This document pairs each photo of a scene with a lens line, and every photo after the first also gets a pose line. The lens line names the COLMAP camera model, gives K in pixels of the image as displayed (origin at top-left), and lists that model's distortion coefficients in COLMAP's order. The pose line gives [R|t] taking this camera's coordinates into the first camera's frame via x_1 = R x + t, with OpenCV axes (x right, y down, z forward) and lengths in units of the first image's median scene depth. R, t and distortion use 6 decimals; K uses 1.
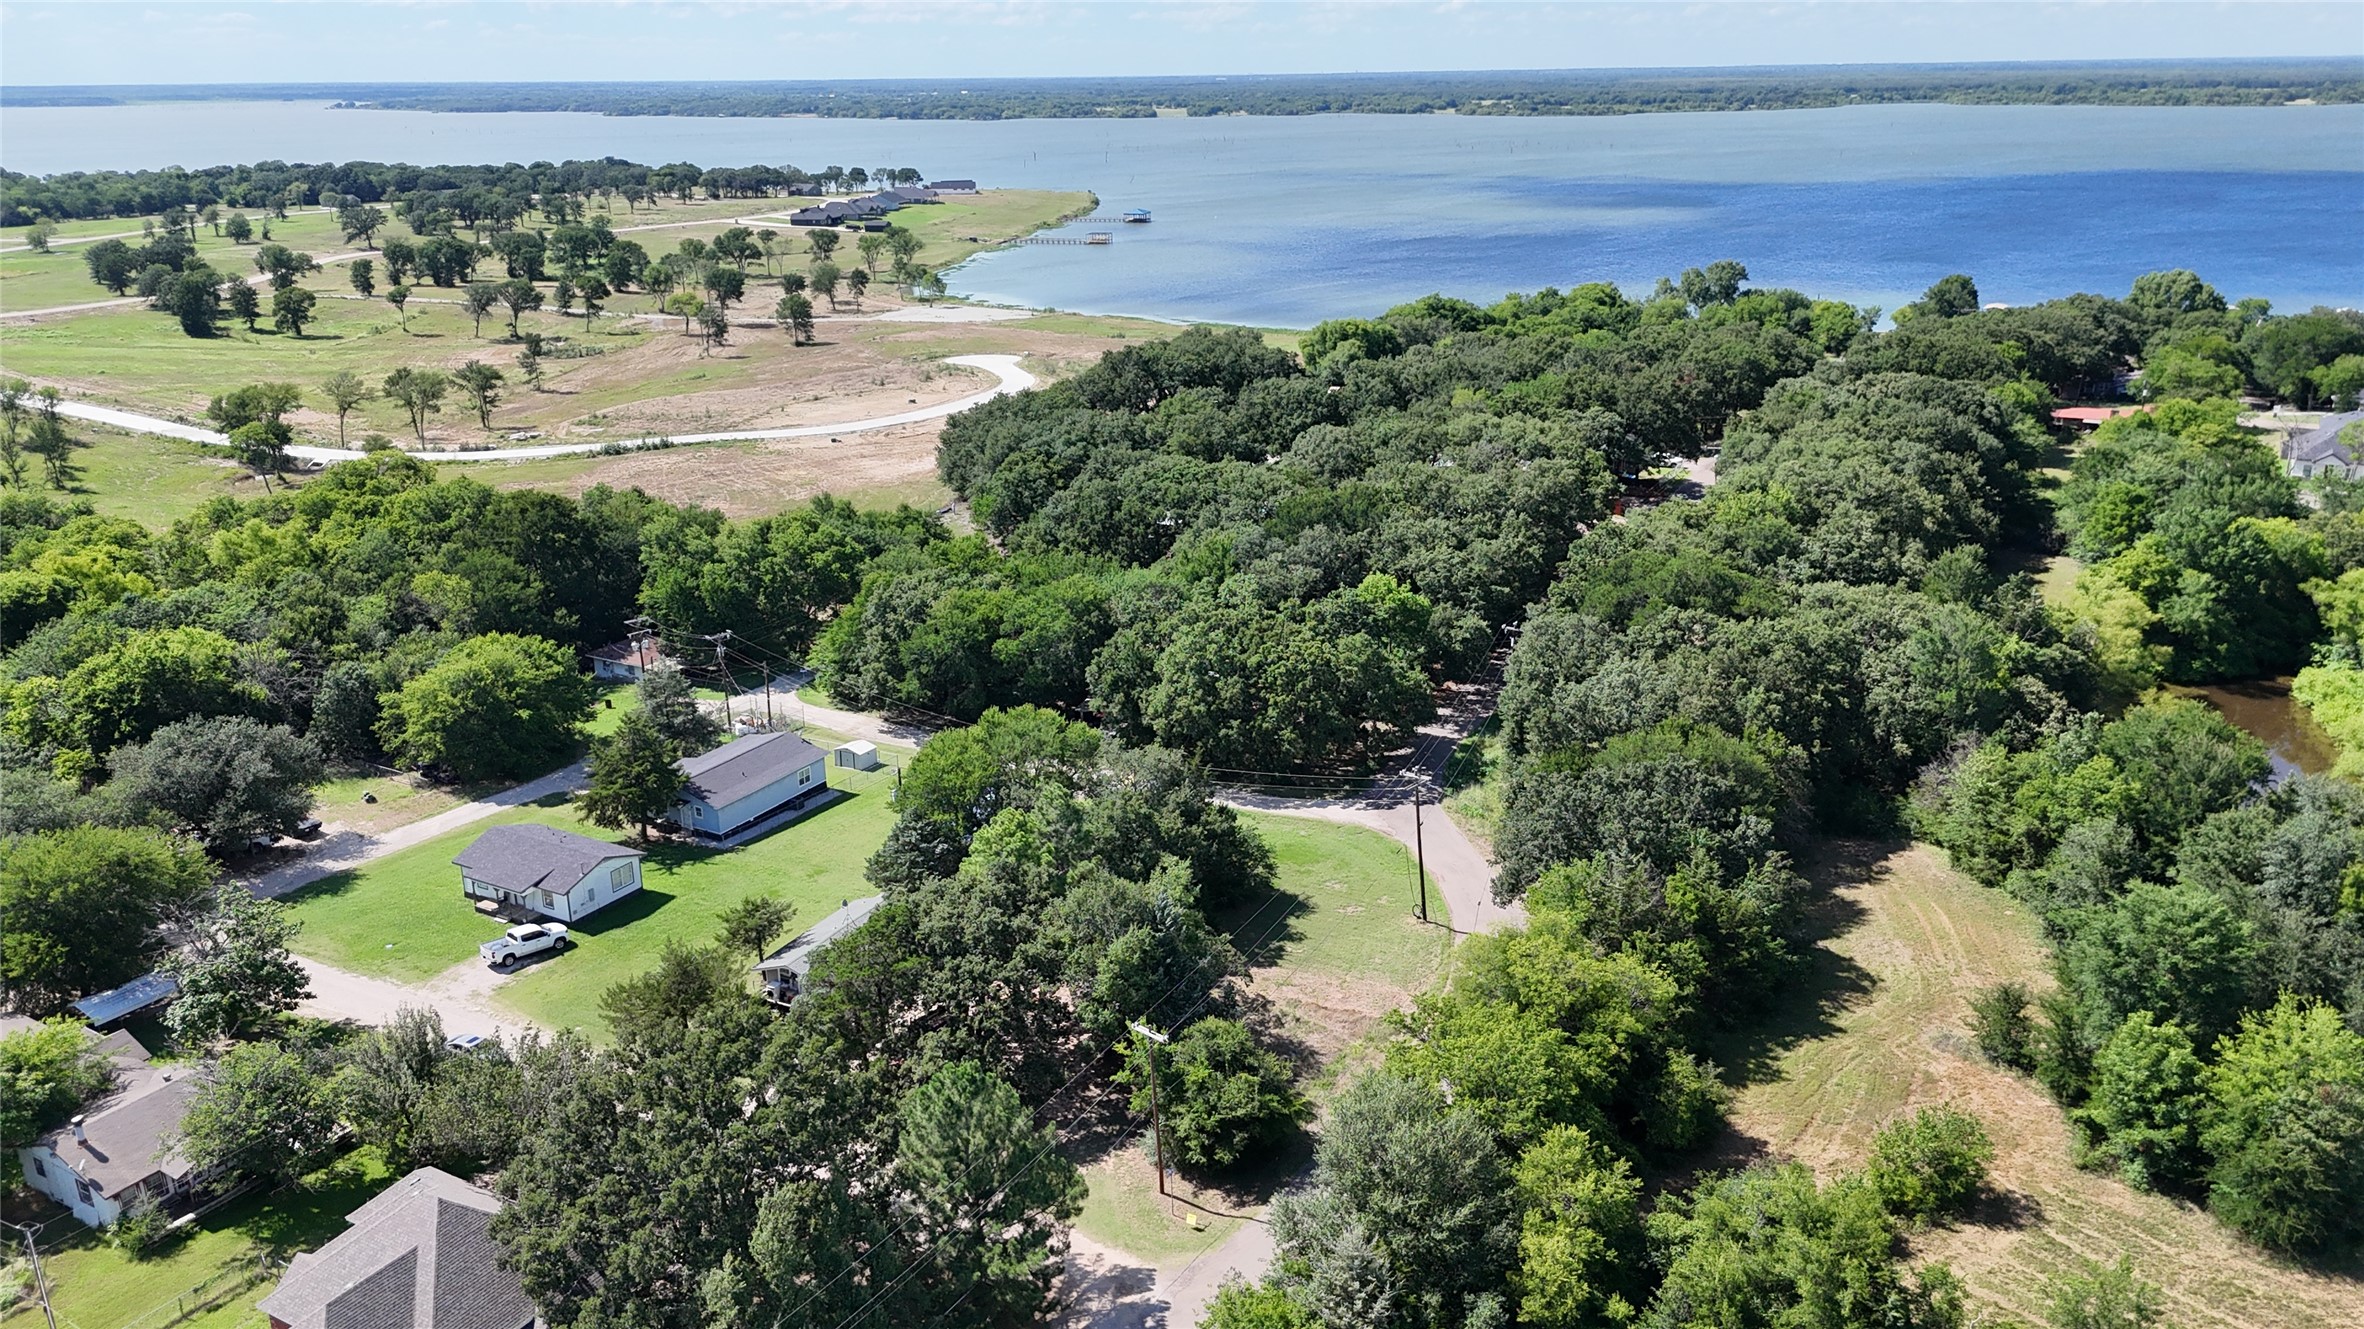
lens RADIAL K [[1733.5, 0, 1177.7], [0, 1733.5, 667.2], [0, 0, 1]] dist [0.073984, -0.072838]
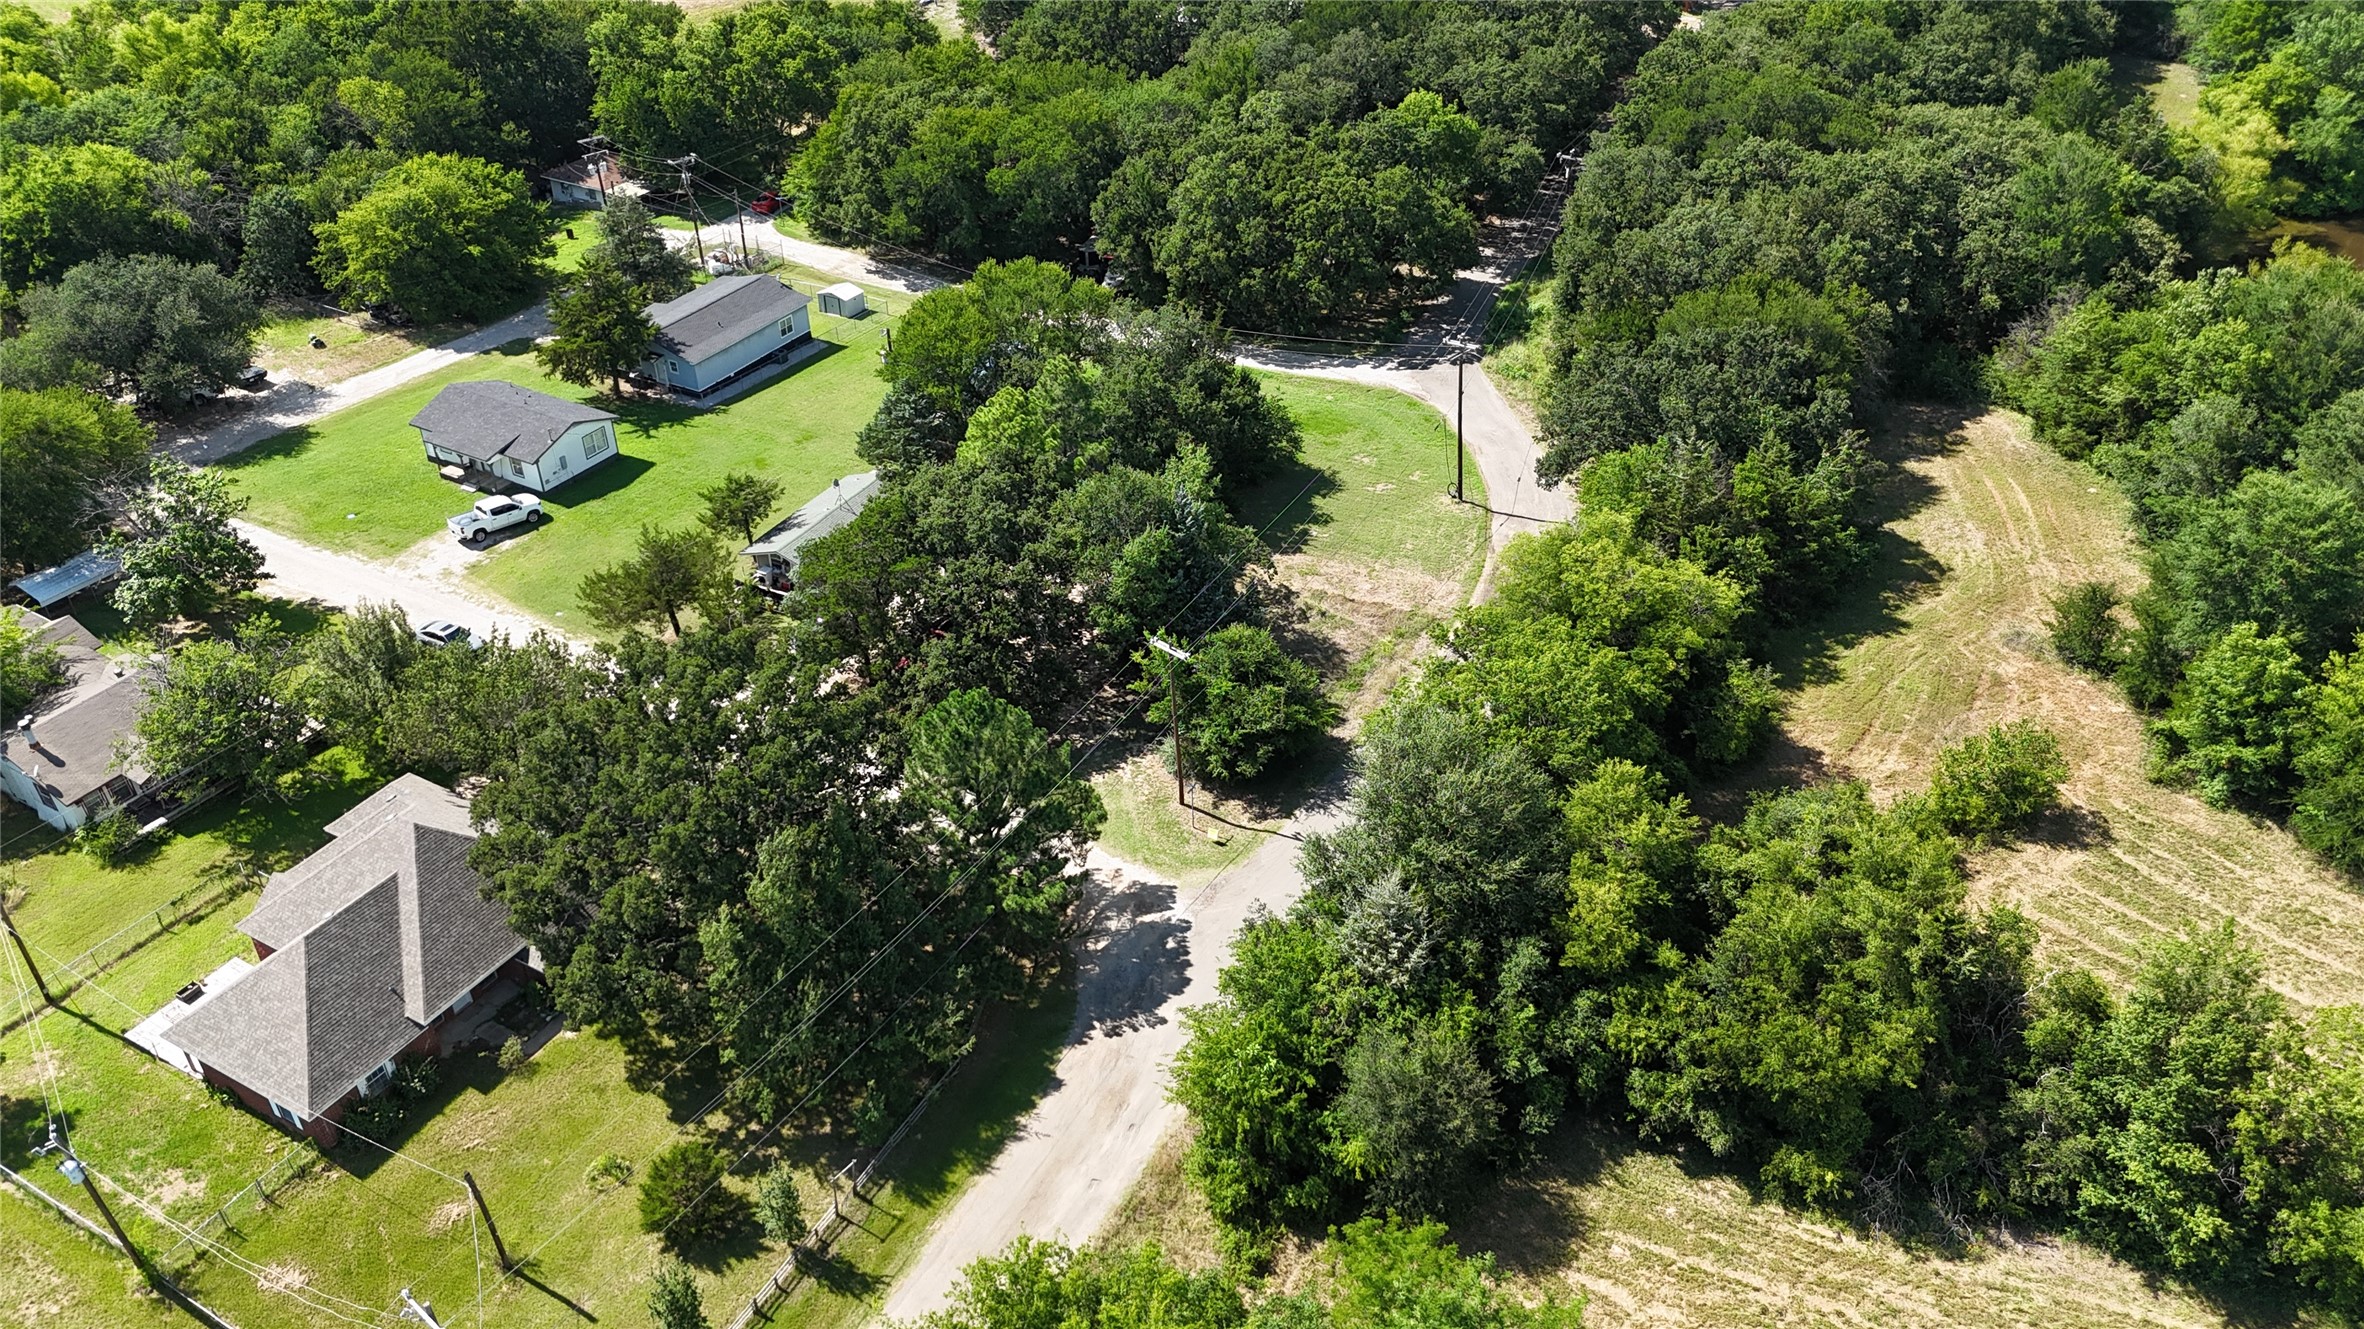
lens RADIAL K [[1732.6, 0, 1175.9], [0, 1732.6, 658.4], [0, 0, 1]] dist [0.084528, -0.086907]
pose [[0.999986, 0.005300, -0.000934, -0.007951], [-0.004839, 0.961432, 0.275001, -0.025076], [0.002355, -0.274992, 0.961444, 0.073063]]
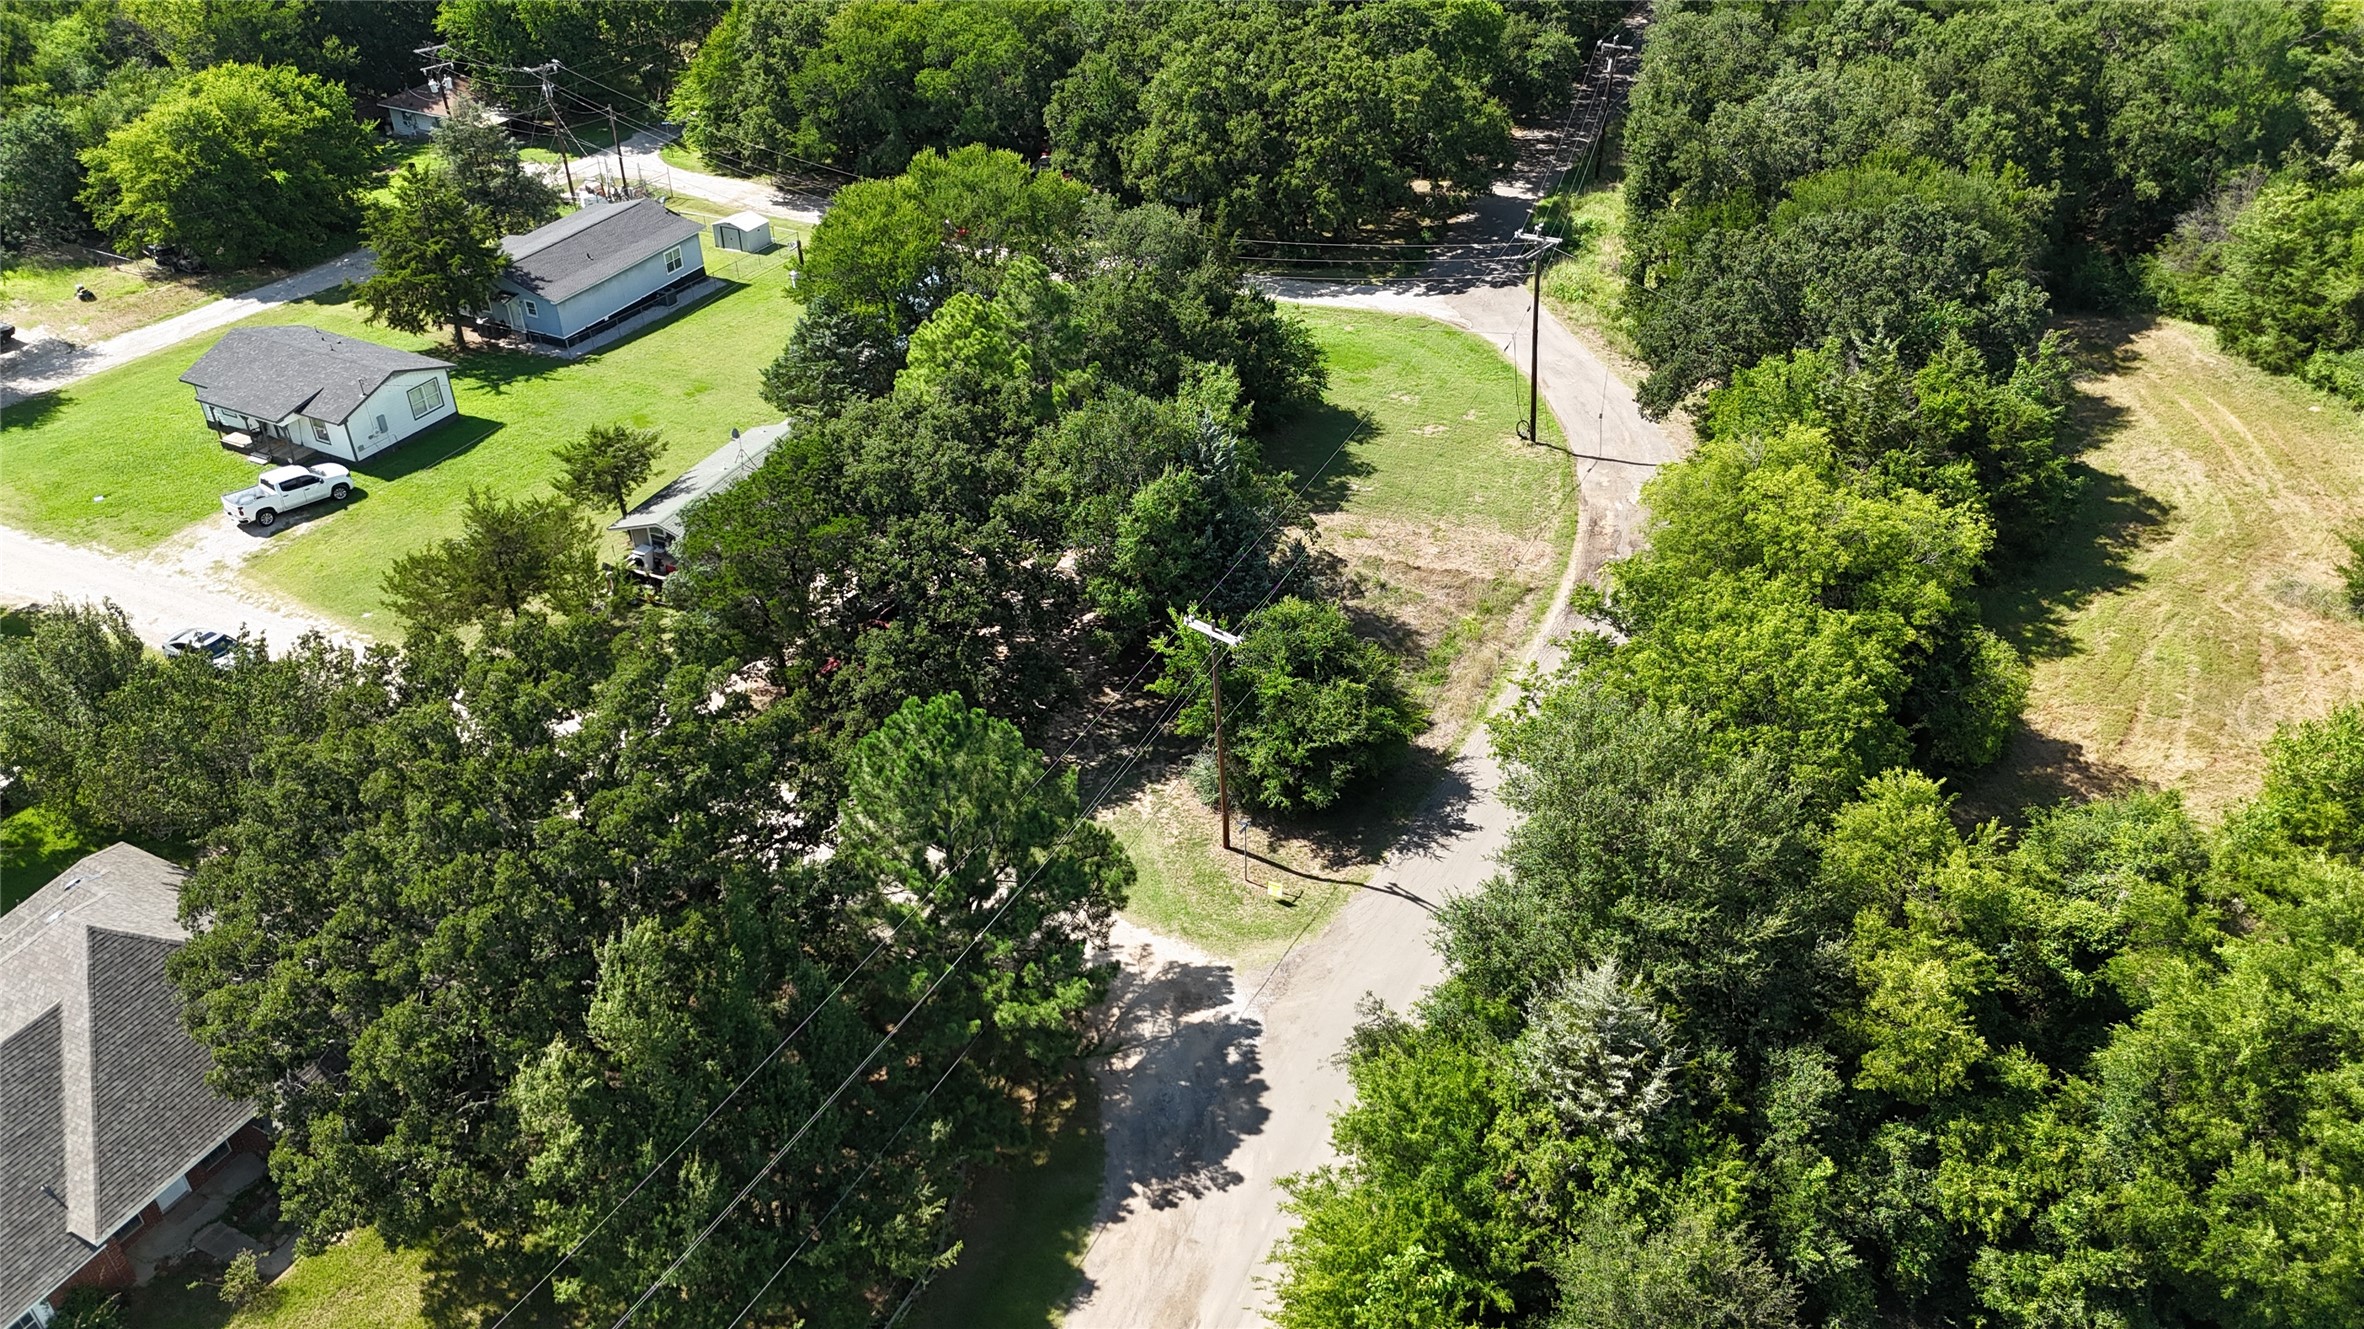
lens RADIAL K [[1733.5, 0, 1177.7], [0, 1733.5, 667.2], [0, 0, 1]] dist [0.073984, -0.072838]
pose [[0.998897, -0.024686, 0.039947, -0.036585], [0.012725, 0.961146, 0.275745, 0.029291], [-0.045202, -0.274933, 0.960400, 0.245072]]
